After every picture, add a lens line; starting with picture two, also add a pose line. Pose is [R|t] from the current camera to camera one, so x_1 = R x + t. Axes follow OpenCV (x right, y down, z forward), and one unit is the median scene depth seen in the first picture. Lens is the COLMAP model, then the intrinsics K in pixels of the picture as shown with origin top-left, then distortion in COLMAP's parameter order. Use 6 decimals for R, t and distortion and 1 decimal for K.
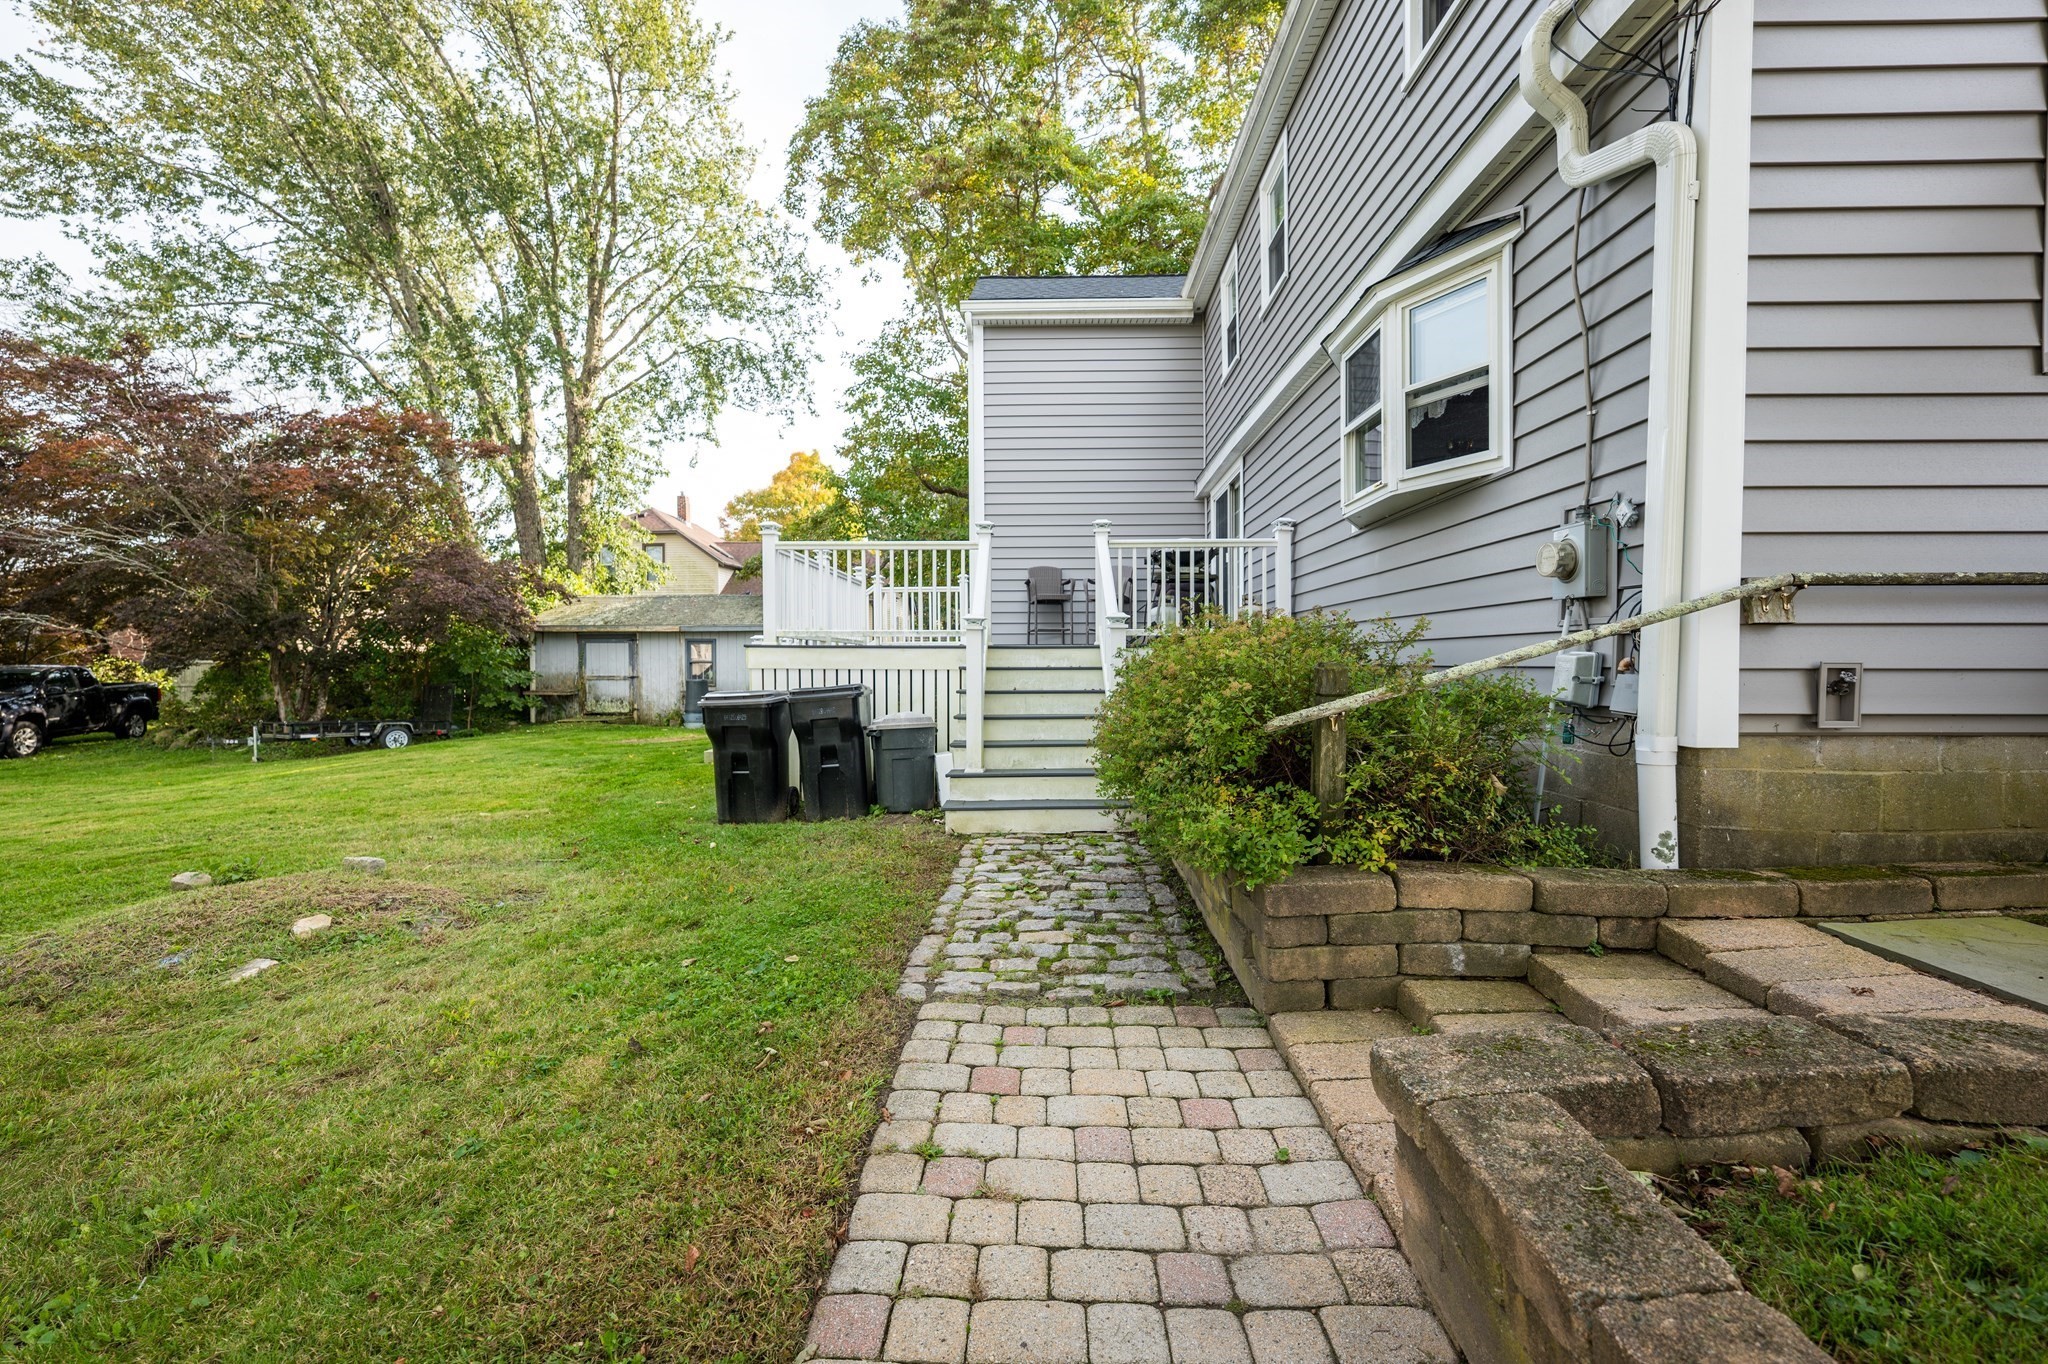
lens RADIAL K [[858.8, 0, 1006.6], [0, 858.8, 666.1], [0, 0, 1]] dist [-0.003412, -0.001308]
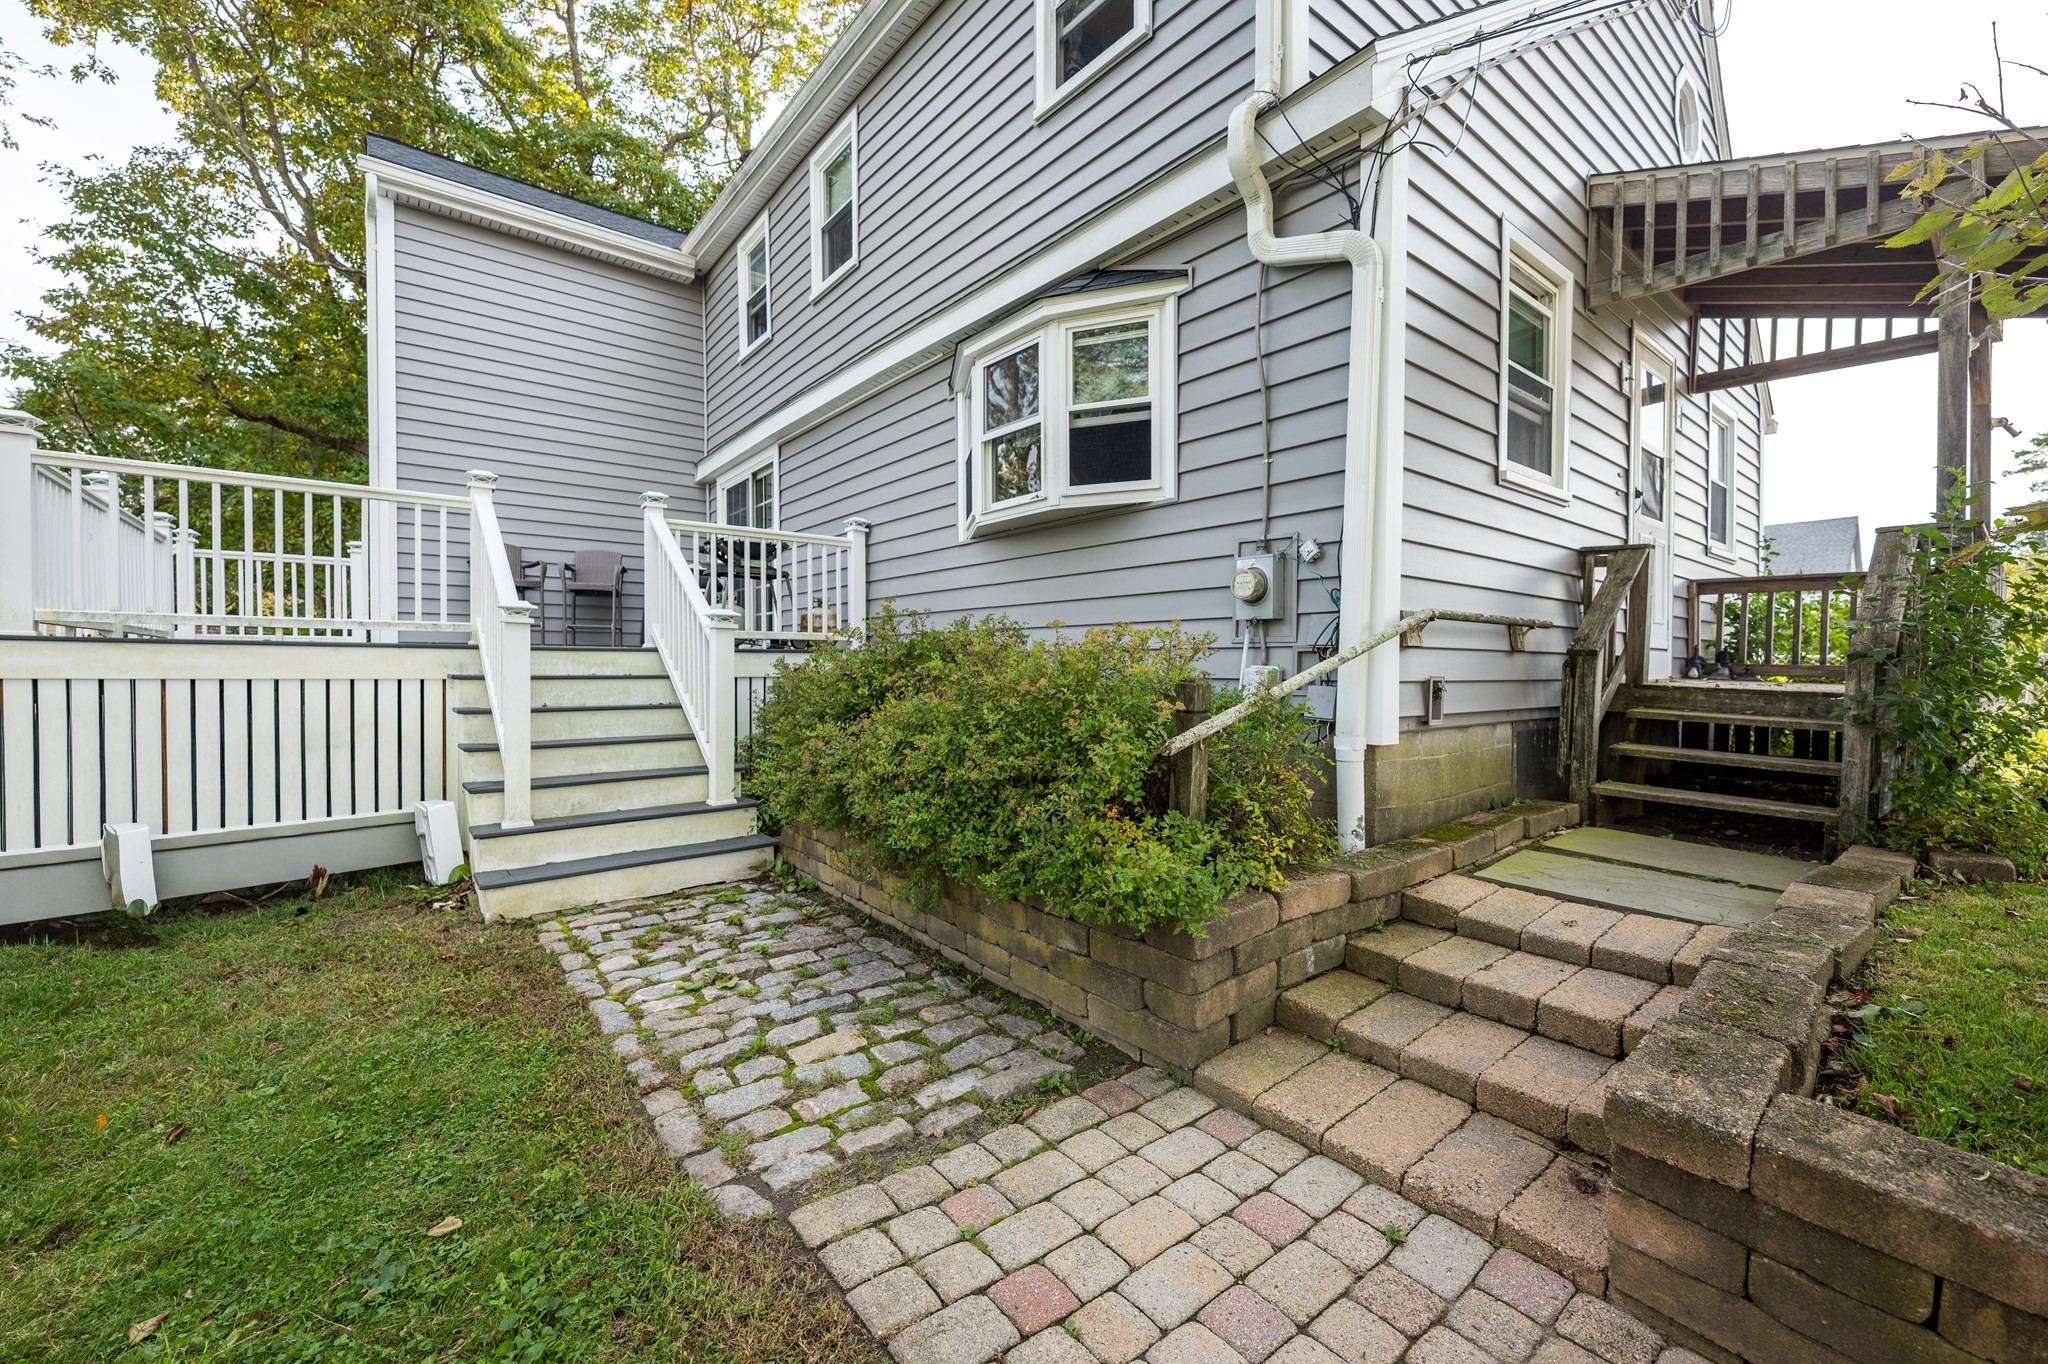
lens RADIAL K [[844.6, 0, 970.6], [0, 844.6, 668.2], [0, 0, 1]] dist [-0.006169, -0.001982]
pose [[0.745284, 0.003717, 0.666737, -0.331822], [-0.003697, 0.999992, -0.001442, -0.009131], [-0.666737, -0.001390, 0.745292, 0.360233]]
